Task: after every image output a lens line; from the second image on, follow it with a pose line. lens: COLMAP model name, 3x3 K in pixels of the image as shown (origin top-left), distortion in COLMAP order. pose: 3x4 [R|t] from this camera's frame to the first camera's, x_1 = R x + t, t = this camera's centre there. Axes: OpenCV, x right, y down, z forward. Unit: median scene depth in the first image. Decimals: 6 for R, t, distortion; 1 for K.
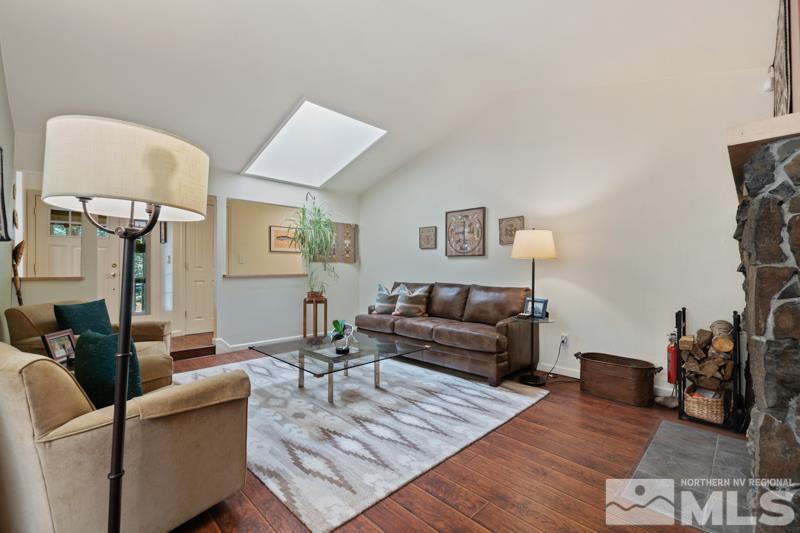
lens RADIAL K [[345.7, 0, 402.6], [0, 345.7, 267.1], [0, 0, 1]] dist [0.008393, -0.000672]
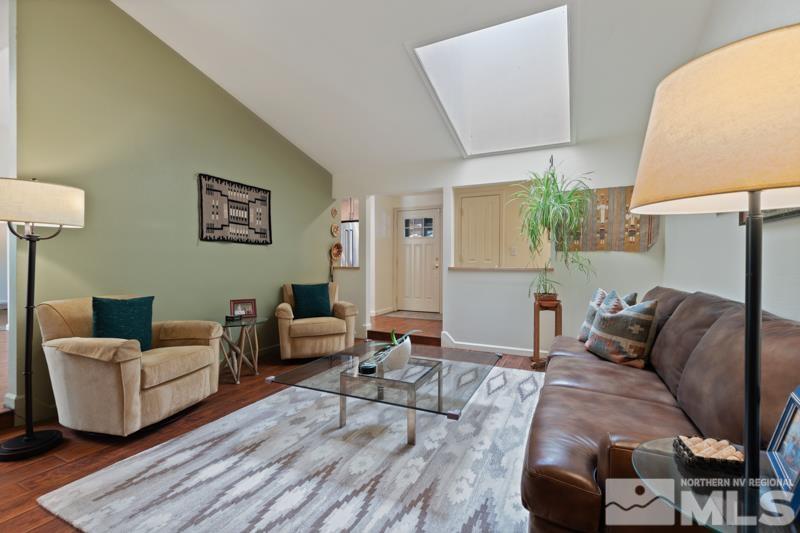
lens RADIAL K [[345.7, 0, 402.6], [0, 345.7, 267.1], [0, 0, 1]] dist [0.008393, -0.000672]
pose [[0.318234, 0.003177, -0.948007, 0.636972], [0.017842, 0.999797, 0.009340, 0.008329], [0.947844, -0.019887, 0.318113, 0.920801]]
